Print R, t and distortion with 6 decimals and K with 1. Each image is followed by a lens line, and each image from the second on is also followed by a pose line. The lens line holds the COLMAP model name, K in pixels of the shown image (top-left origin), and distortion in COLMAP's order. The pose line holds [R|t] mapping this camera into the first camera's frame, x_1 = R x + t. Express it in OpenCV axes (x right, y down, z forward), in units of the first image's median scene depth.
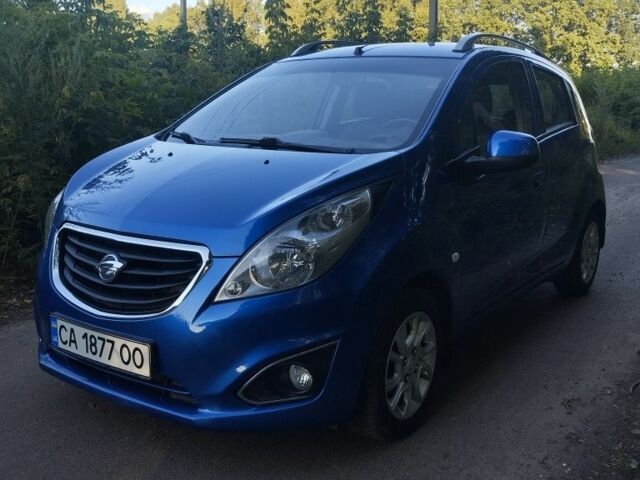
lens RADIAL K [[698.7, 0, 320.0], [0, 698.7, 240.0], [0, 0, 1]] dist [0.058130, -0.042702]
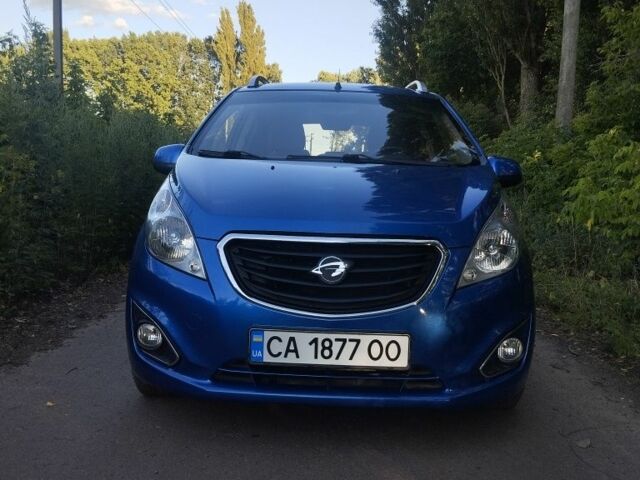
lens RADIAL K [[698.7, 0, 320.0], [0, 698.7, 240.0], [0, 0, 1]] dist [0.058130, -0.042702]
pose [[0.837074, -0.036462, 0.545873, -0.861225], [0.085601, 0.994216, -0.064856, 0.061164], [-0.540351, 0.101017, 0.835354, 0.175094]]
